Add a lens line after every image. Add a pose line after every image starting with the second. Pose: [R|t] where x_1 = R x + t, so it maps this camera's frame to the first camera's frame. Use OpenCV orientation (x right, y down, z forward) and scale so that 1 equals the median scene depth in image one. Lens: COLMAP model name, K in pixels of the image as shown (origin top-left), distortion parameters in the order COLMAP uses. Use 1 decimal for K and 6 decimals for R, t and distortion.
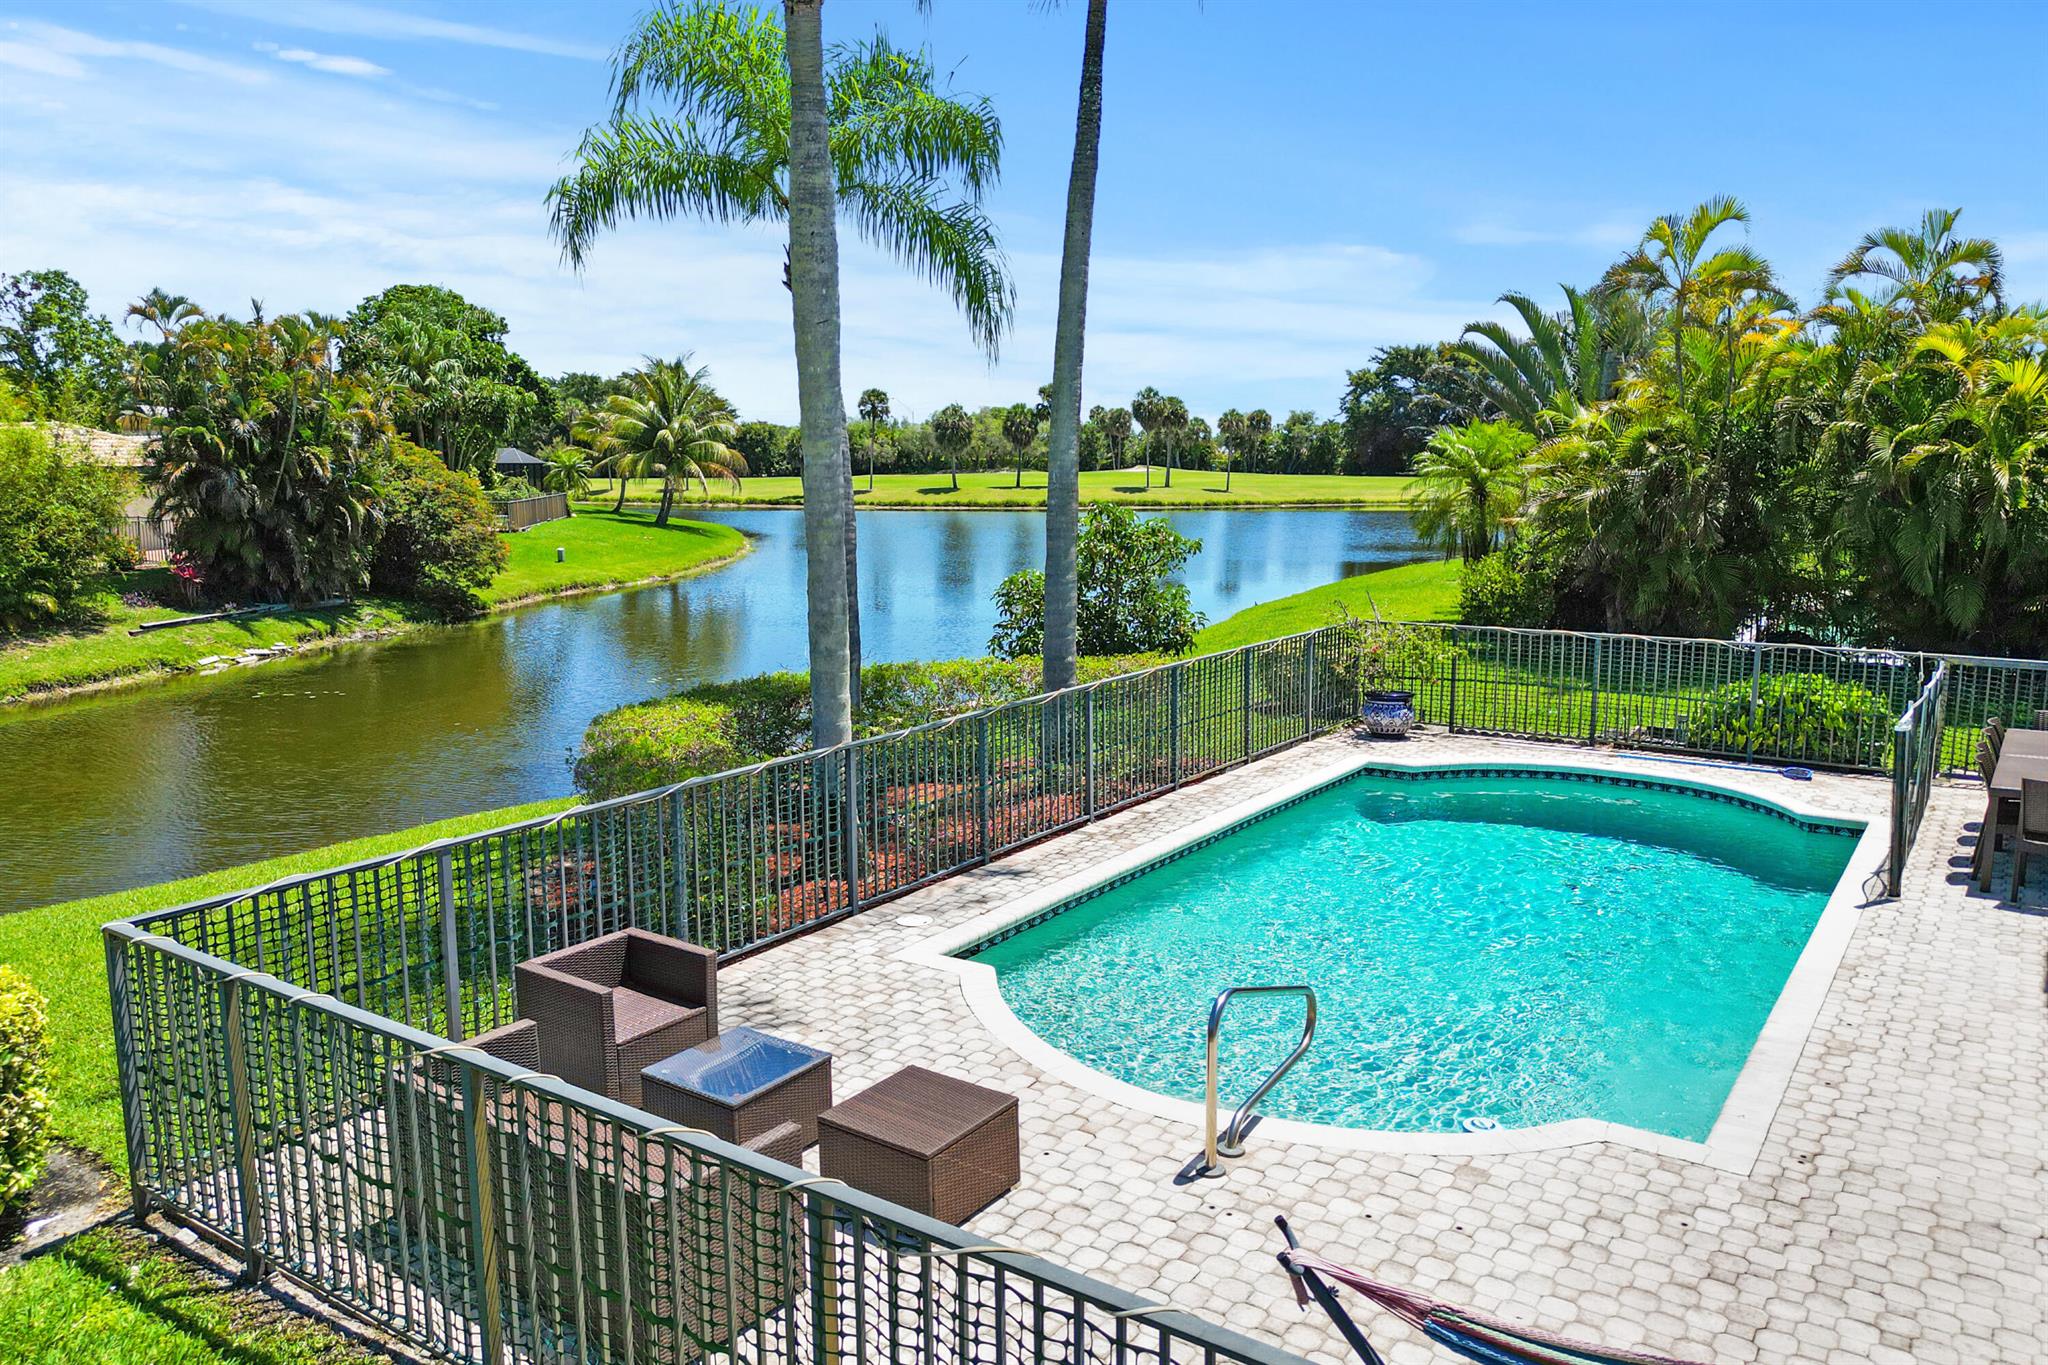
lens RADIAL K [[1441.5, 0, 1019.5], [0, 1441.5, 683.1], [0, 0, 1]] dist [0.066027, -0.062020]
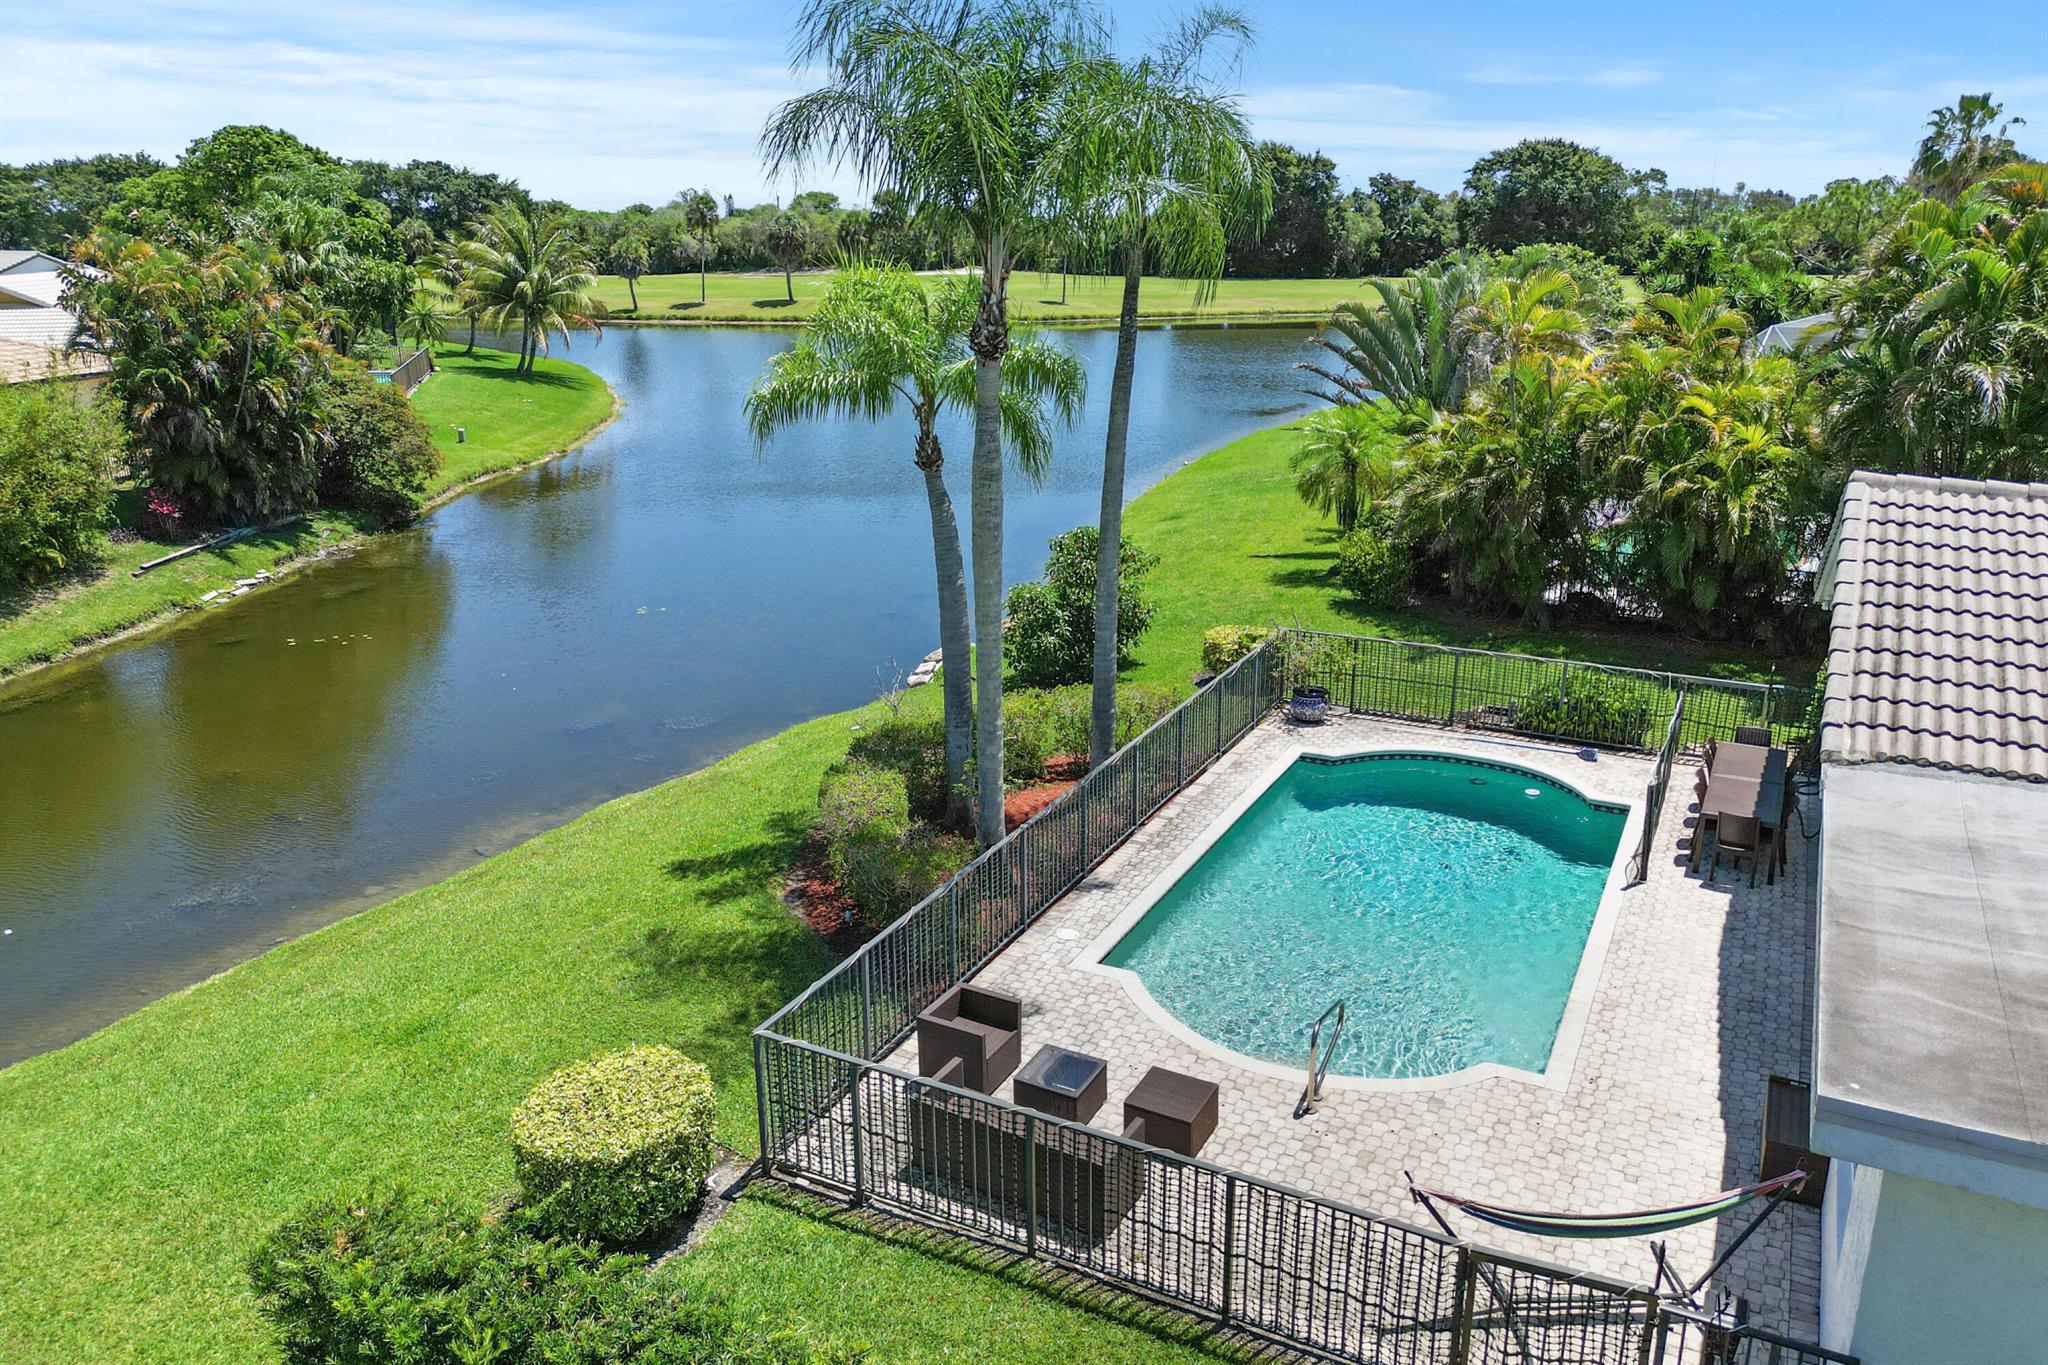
lens RADIAL K [[1441.5, 0, 1017.2], [0, 1441.5, 687.0], [0, 0, 1]] dist [0.066027, -0.062020]
pose [[0.992019, -0.039584, 0.119717, -0.179872], [0.020840, 0.987860, 0.153942, -0.205838], [-0.124357, -0.150218, 0.980801, -0.303172]]
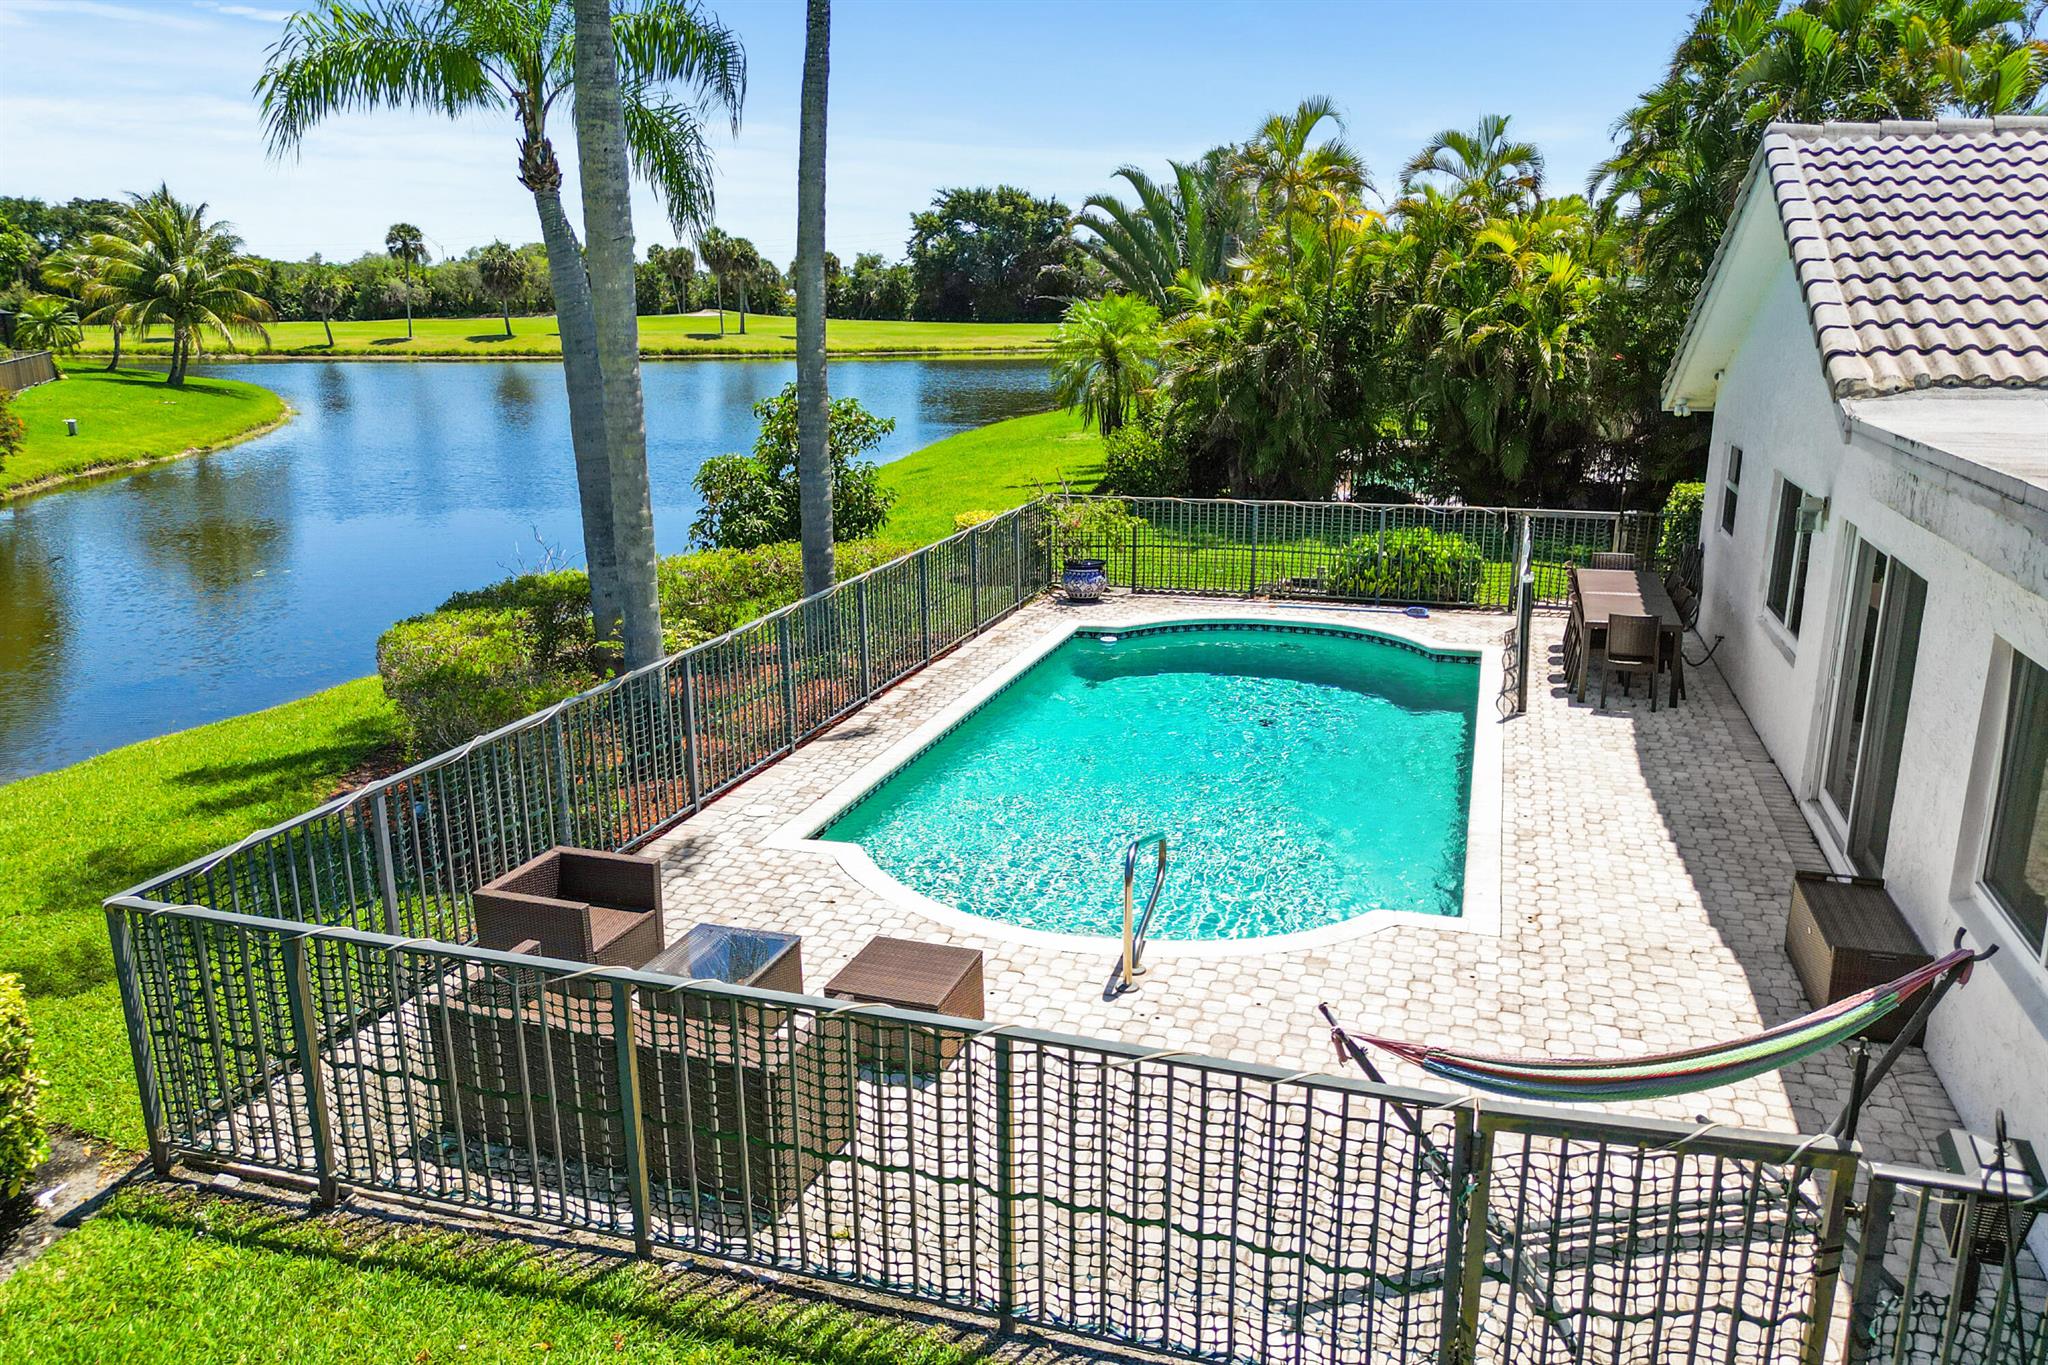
lens RADIAL K [[1441.5, 0, 1020.1], [0, 1441.5, 687.0], [0, 0, 1]] dist [0.066027, -0.062020]
pose [[0.956305, -0.077223, 0.281988, -0.107614], [0.046497, 0.992383, 0.114079, -0.024734], [-0.288650, -0.095983, 0.952611, -0.048419]]
